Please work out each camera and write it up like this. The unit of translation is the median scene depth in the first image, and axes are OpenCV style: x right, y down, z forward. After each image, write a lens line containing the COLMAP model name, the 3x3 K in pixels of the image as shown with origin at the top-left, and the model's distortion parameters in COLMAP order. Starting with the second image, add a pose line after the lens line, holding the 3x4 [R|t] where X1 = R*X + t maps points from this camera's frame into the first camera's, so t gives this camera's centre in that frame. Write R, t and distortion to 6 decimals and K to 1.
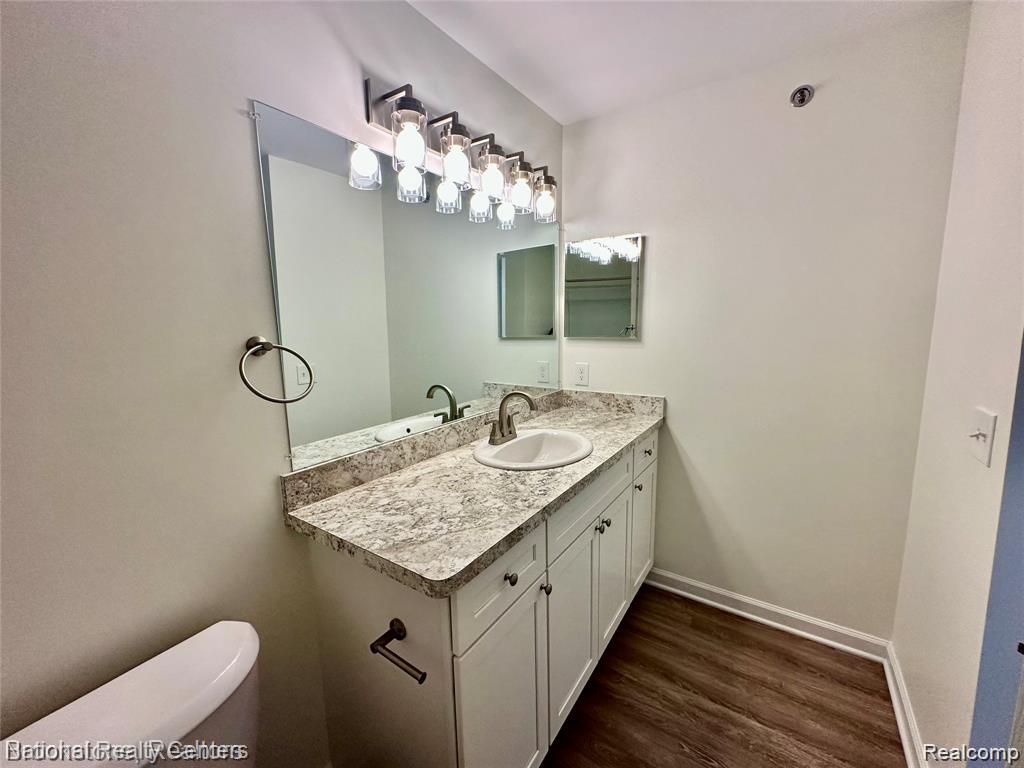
lens RADIAL K [[409.4, 0, 512.0], [0, 409.4, 384.0], [0, 0, 1]] dist [-0.001106, -0.000016]
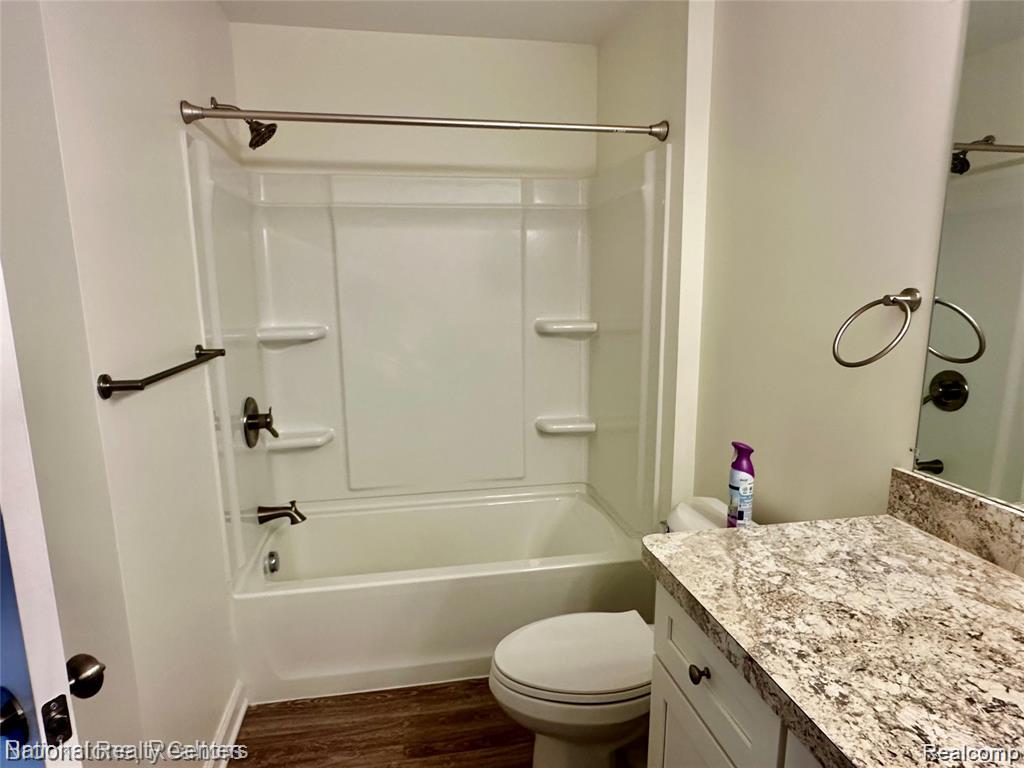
lens RADIAL K [[597.7, 0, 512.0], [0, 597.7, 384.0], [0, 0, 1]] dist [0.001030, 0.000384]
pose [[-0.703795, 0.145417, -0.695361, 0.705921], [-0.081985, 0.955659, 0.282832, -0.186268], [0.705656, 0.256065, -0.660666, 1.139195]]
